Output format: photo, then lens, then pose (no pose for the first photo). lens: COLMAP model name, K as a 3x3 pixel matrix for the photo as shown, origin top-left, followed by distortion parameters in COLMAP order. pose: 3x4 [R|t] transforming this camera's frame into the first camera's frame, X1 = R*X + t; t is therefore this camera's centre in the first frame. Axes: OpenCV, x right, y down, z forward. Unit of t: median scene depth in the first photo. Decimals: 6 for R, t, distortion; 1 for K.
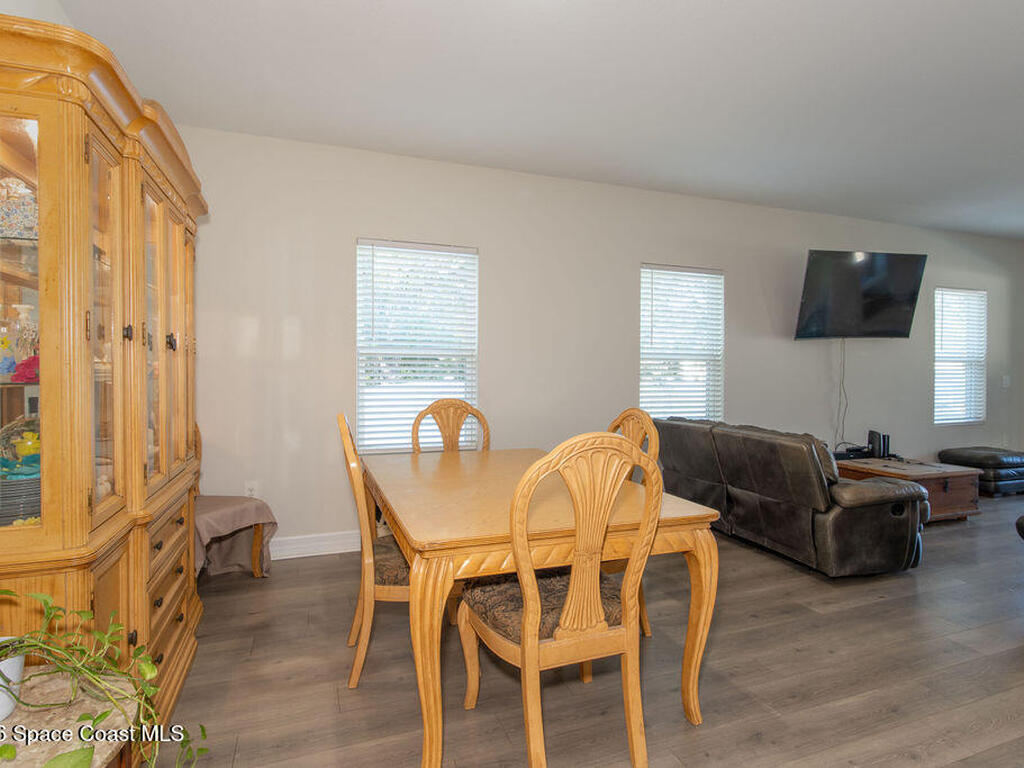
lens RADIAL K [[545.3, 0, 513.7], [0, 545.3, 381.3], [0, 0, 1]] dist [-0.003799, -0.000126]
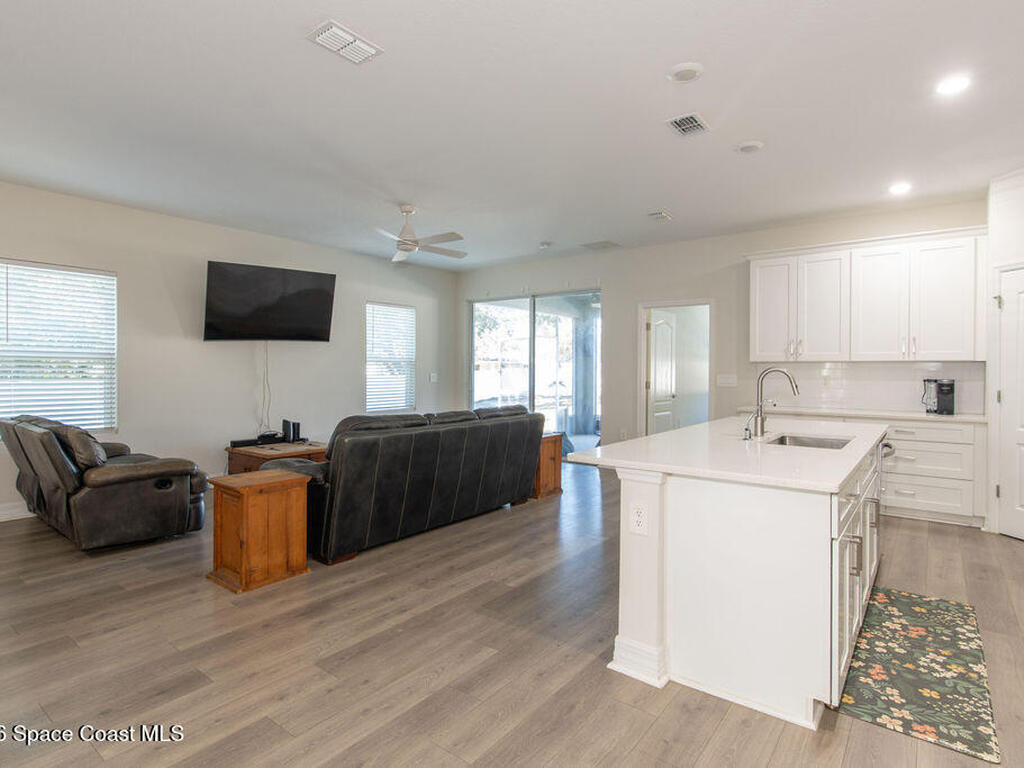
lens RADIAL K [[545.3, 0, 511.2], [0, 545.3, 378.9], [0, 0, 1]] dist [-0.003799, -0.000126]
pose [[0.853064, -0.008778, 0.521733, 0.471337], [0.011856, 0.999926, -0.002563, 0.011556], [-0.521672, 0.008372, 0.853105, -0.268161]]
